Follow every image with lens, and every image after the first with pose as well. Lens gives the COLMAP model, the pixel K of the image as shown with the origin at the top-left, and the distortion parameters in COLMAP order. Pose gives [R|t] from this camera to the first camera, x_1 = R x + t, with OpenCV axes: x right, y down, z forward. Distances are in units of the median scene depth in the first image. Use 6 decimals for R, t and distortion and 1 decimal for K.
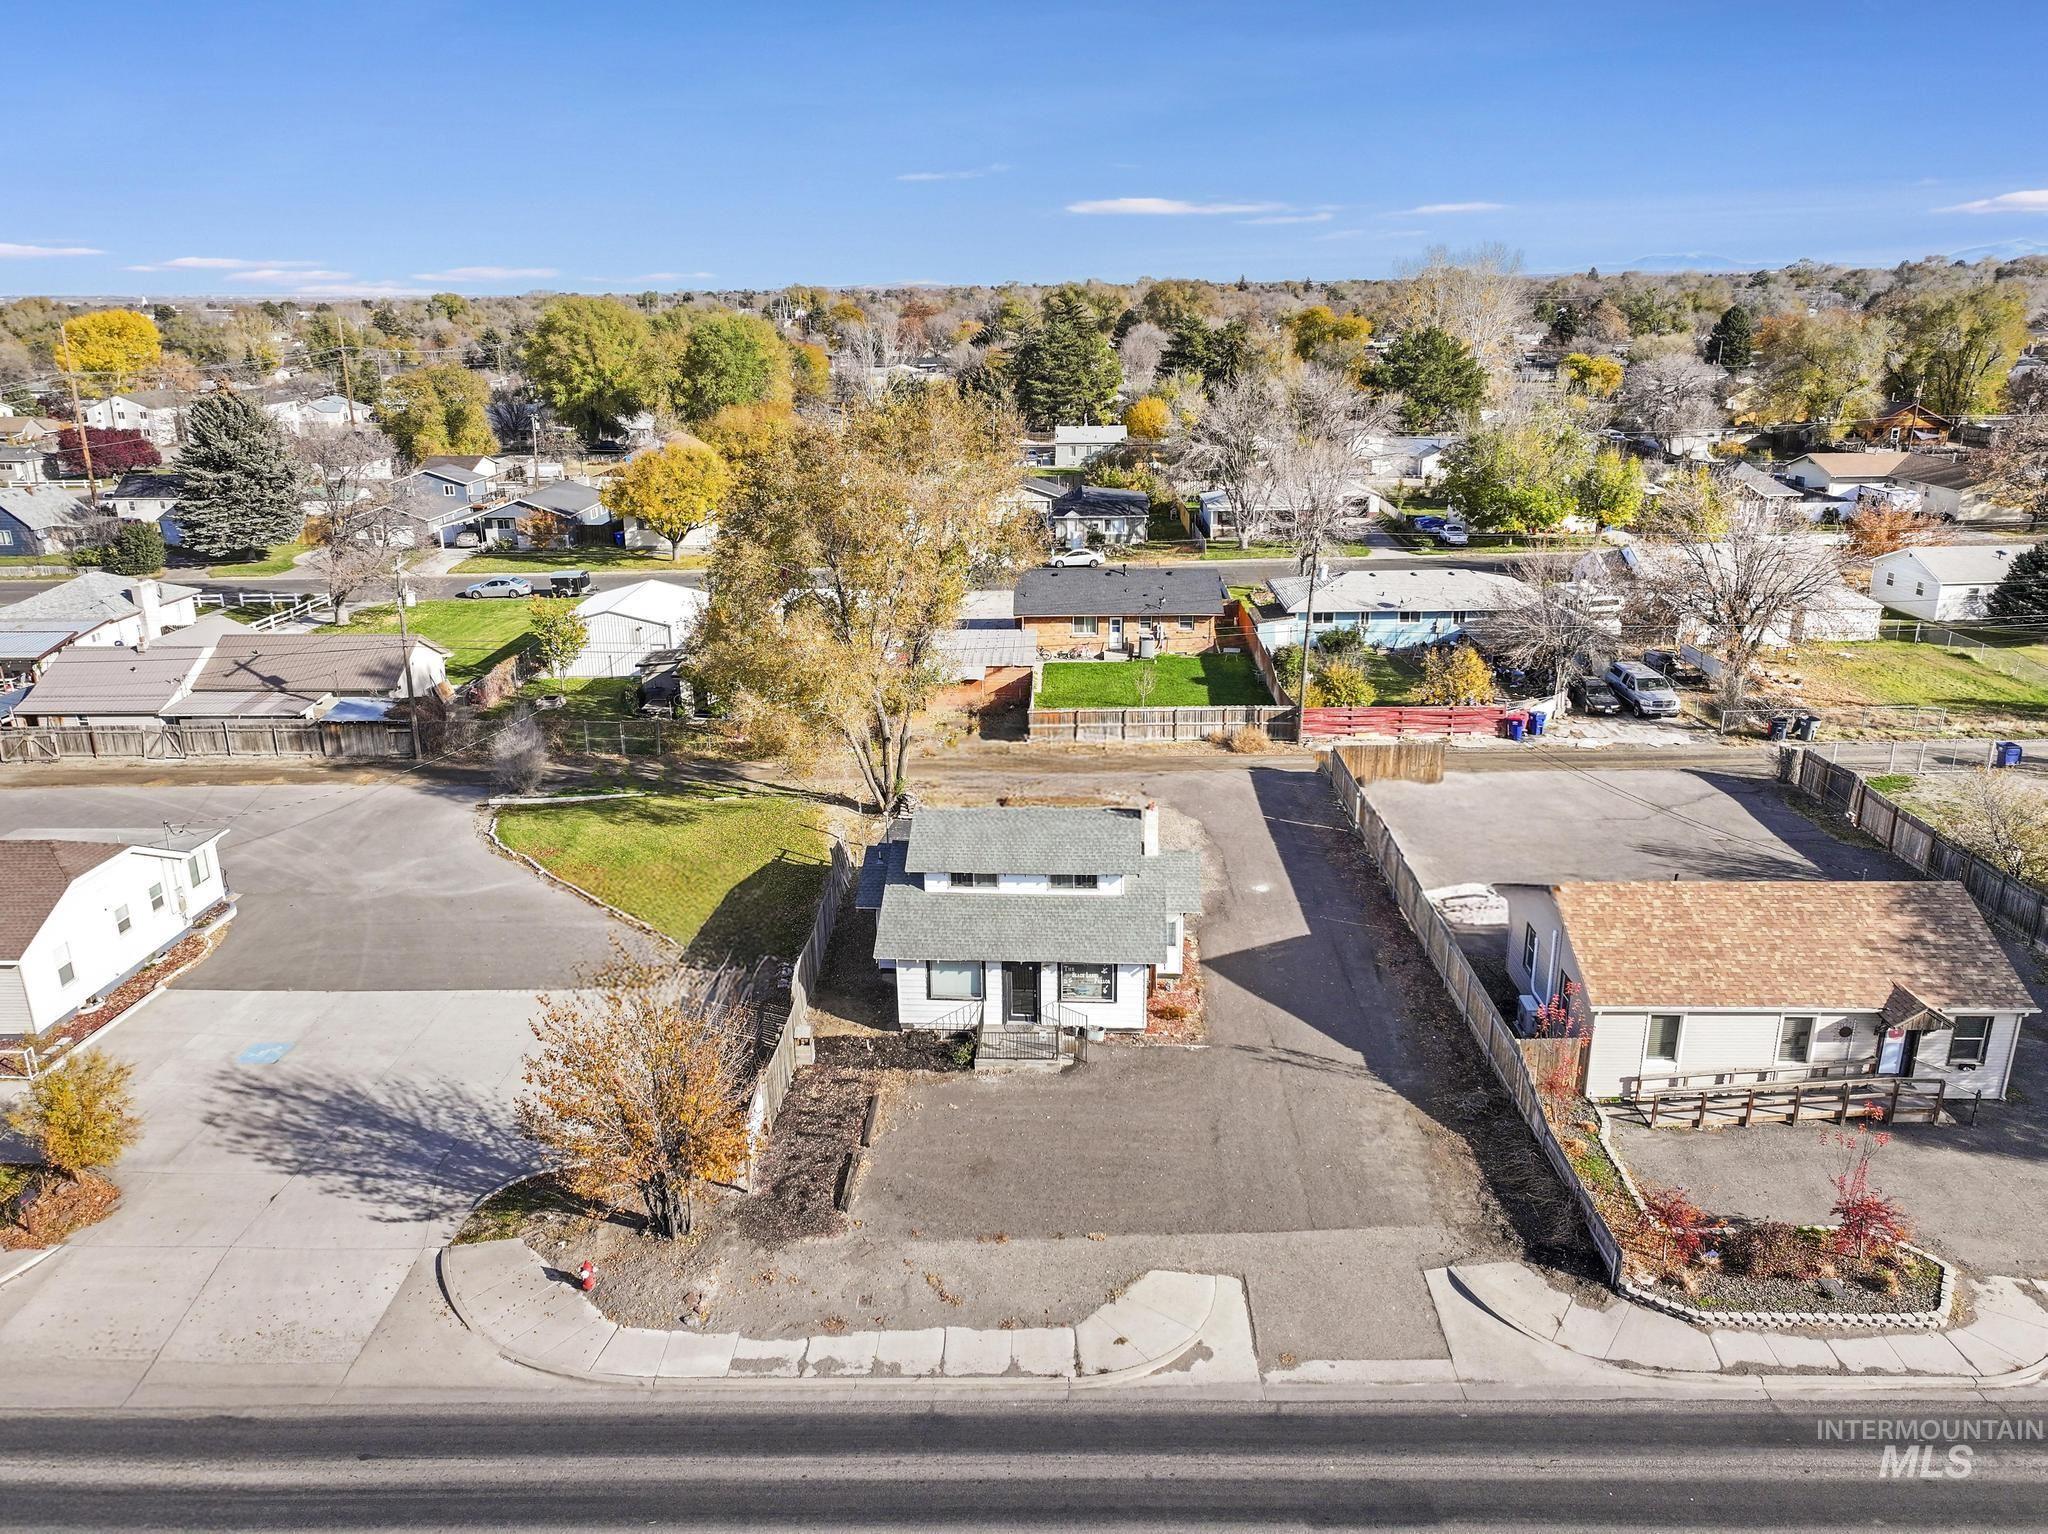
lens RADIAL K [[1430.4, 0, 1029.6], [0, 1430.4, 767.0], [0, 0, 1]] dist [-0.002237, 0.013499]
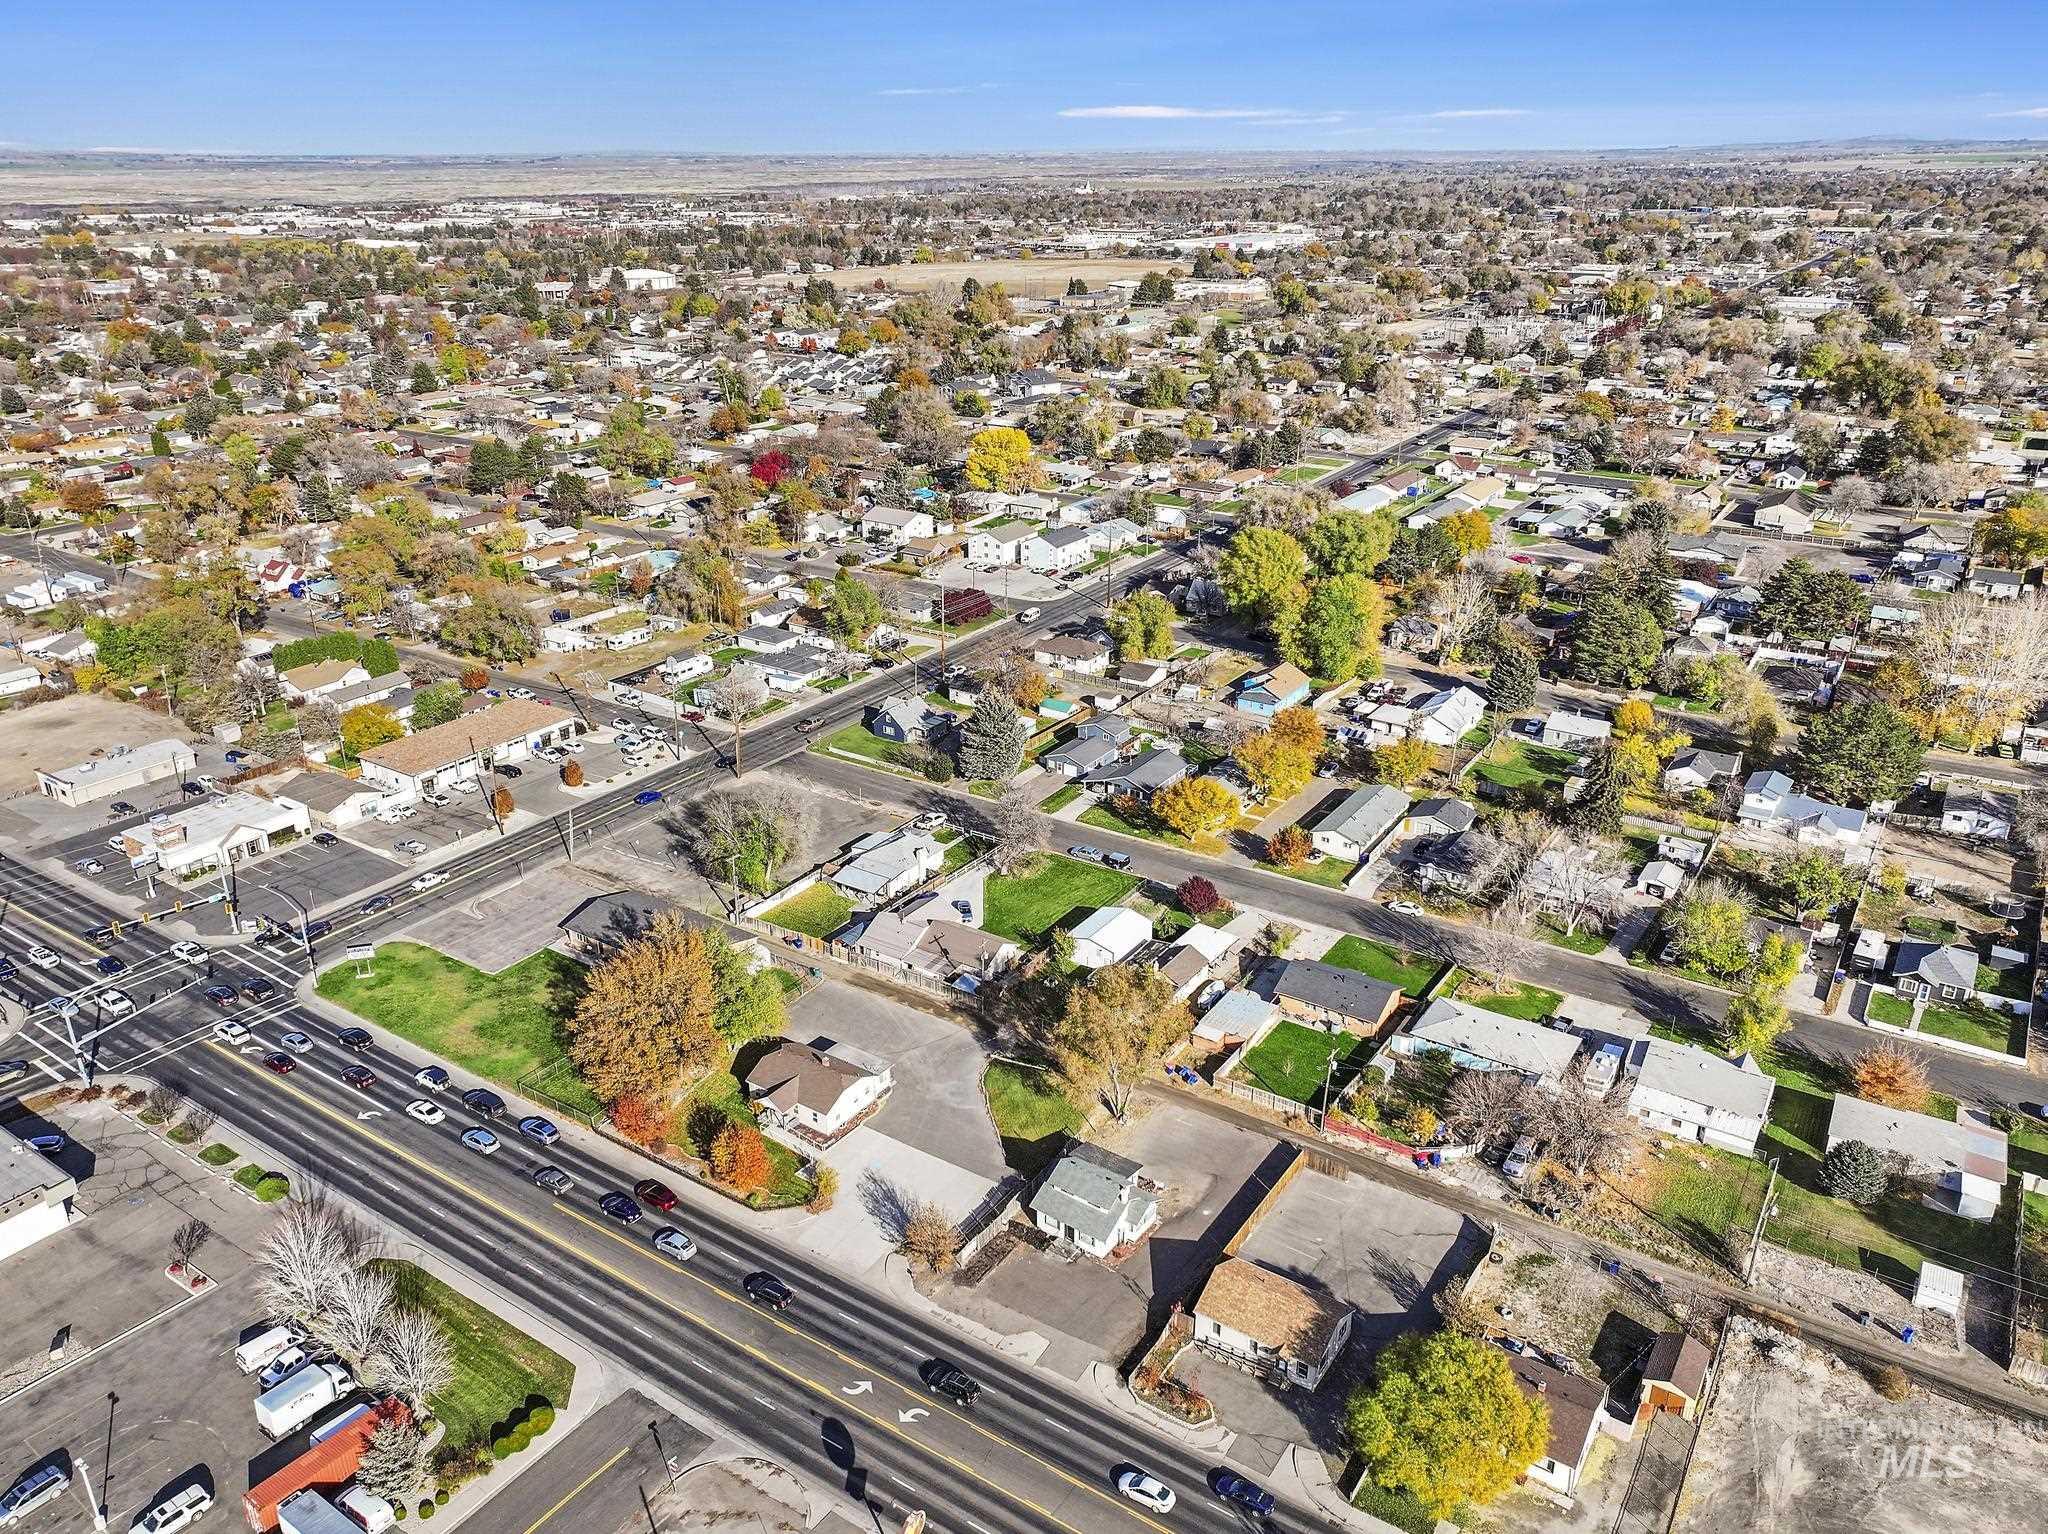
lens RADIAL K [[1446.1, 0, 1027.5], [0, 1446.1, 765.2], [0, 0, 1]] dist [-0.005442, 0.004014]
pose [[0.839706, 0.213092, -0.499485, 1.289380], [-0.172215, 0.976811, 0.127211, -1.237089], [0.515010, -0.020801, 0.856932, -1.755768]]
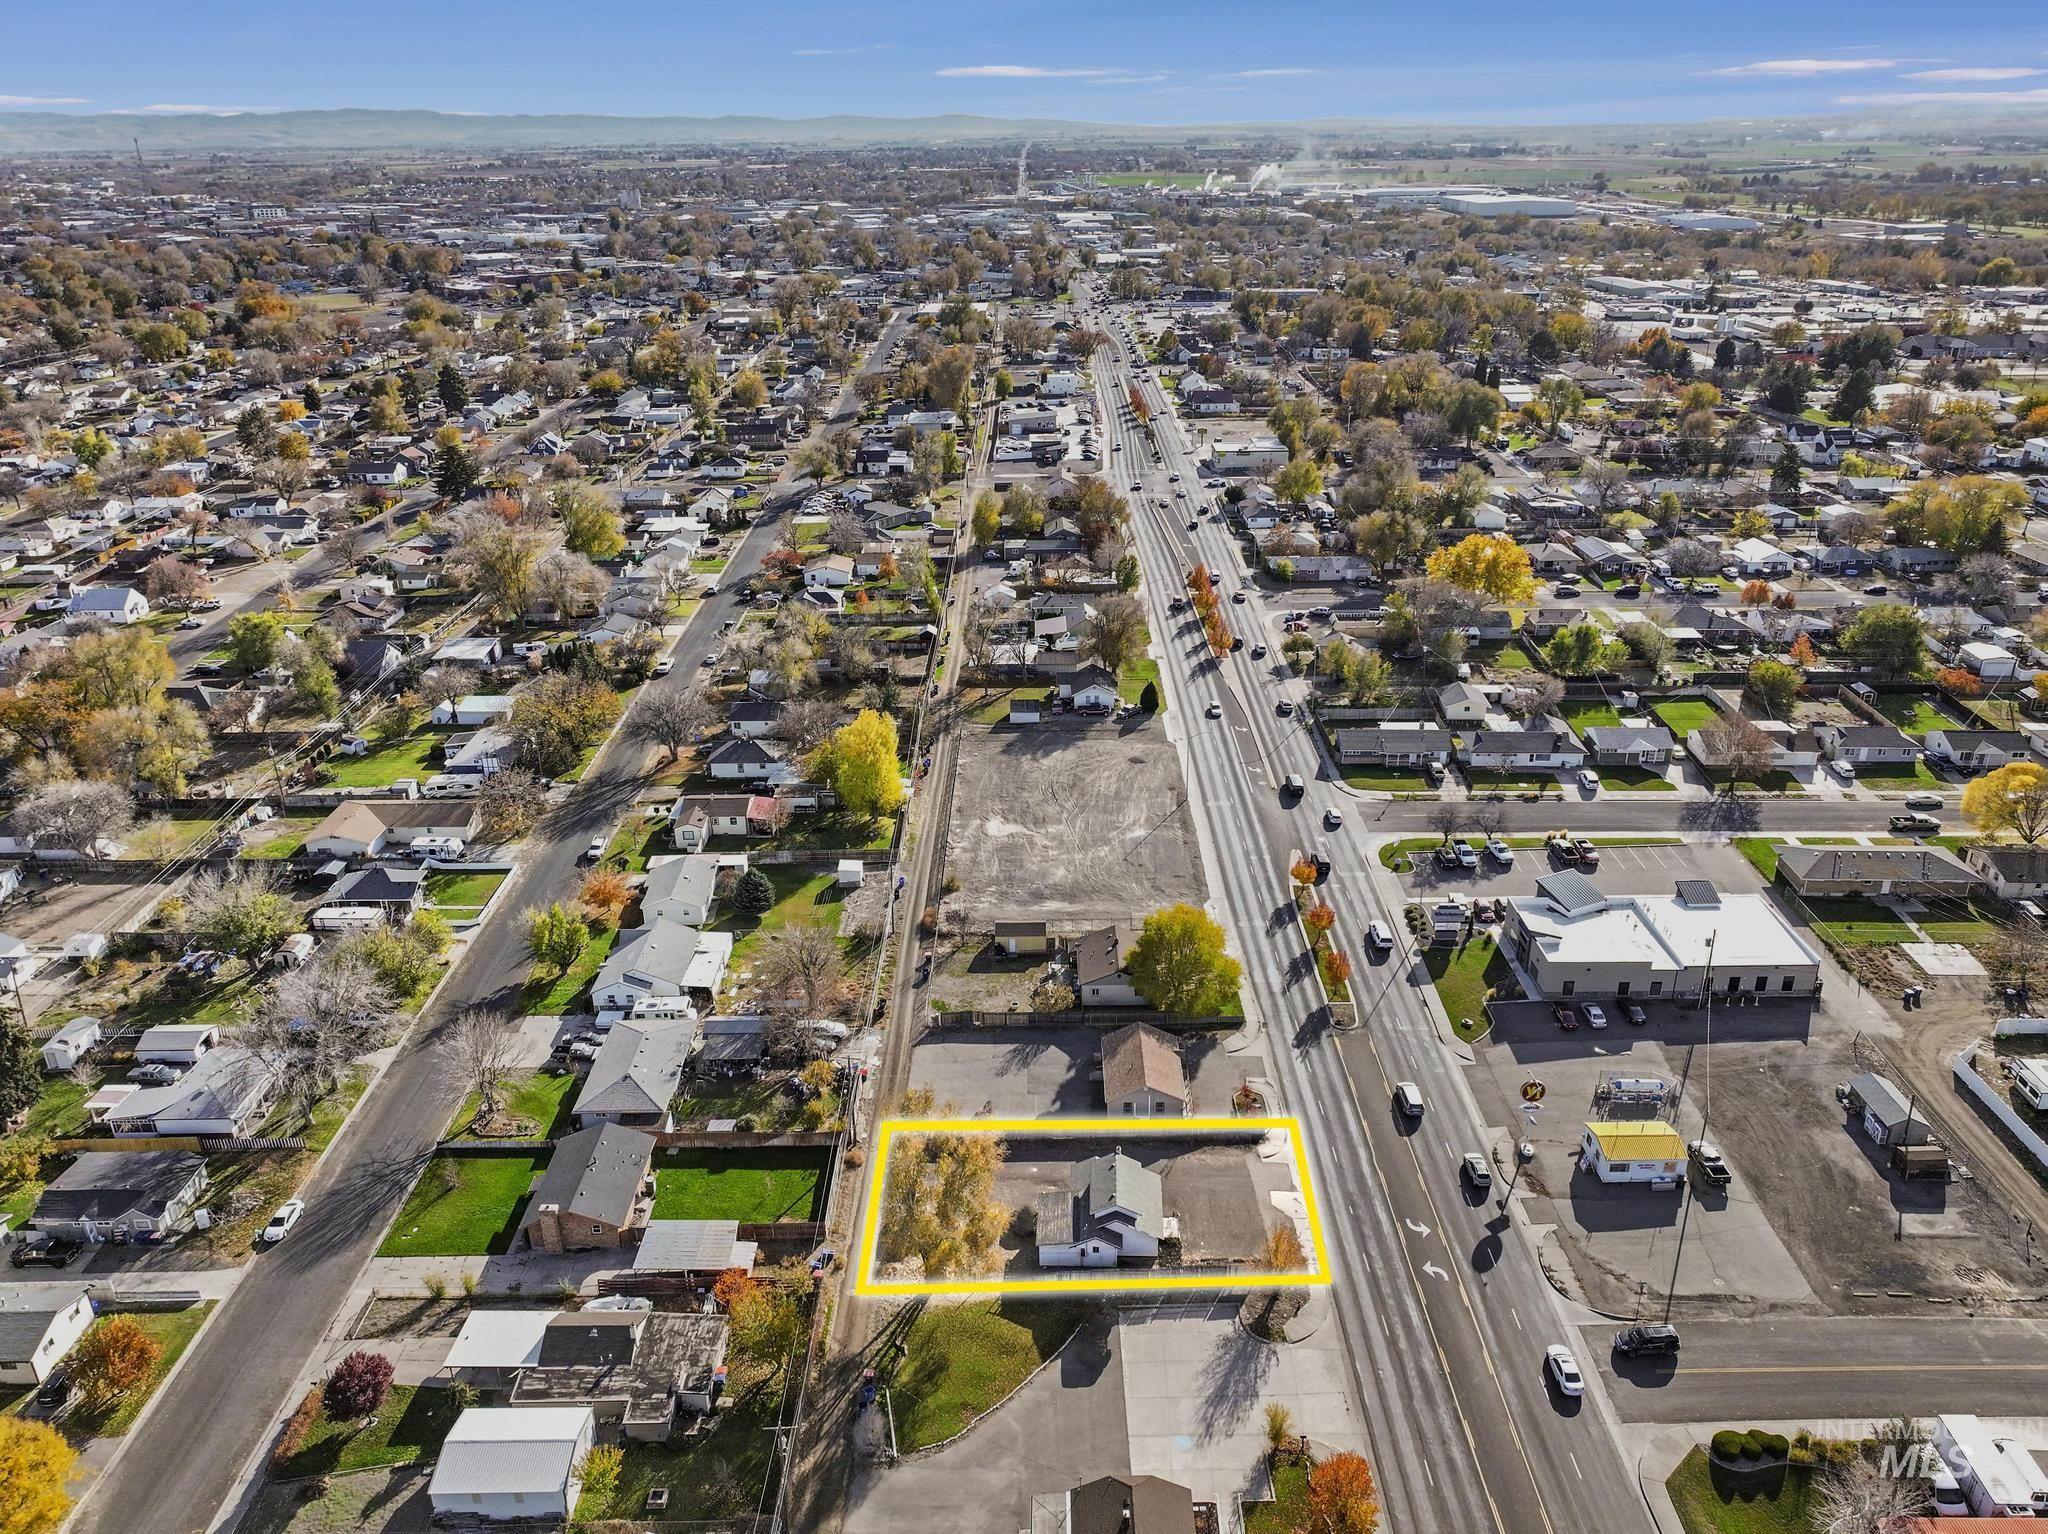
lens RADIAL K [[1403.0, 0, 1039.0], [0, 1403.0, 803.7], [0, 0, 1]] dist [0.002168, 0.002939]
pose [[-0.024098, -0.410272, 0.911645, -2.375435], [0.325107, 0.859126, 0.395231, -1.875255], [-0.945370, 0.305907, 0.112679, 0.628175]]
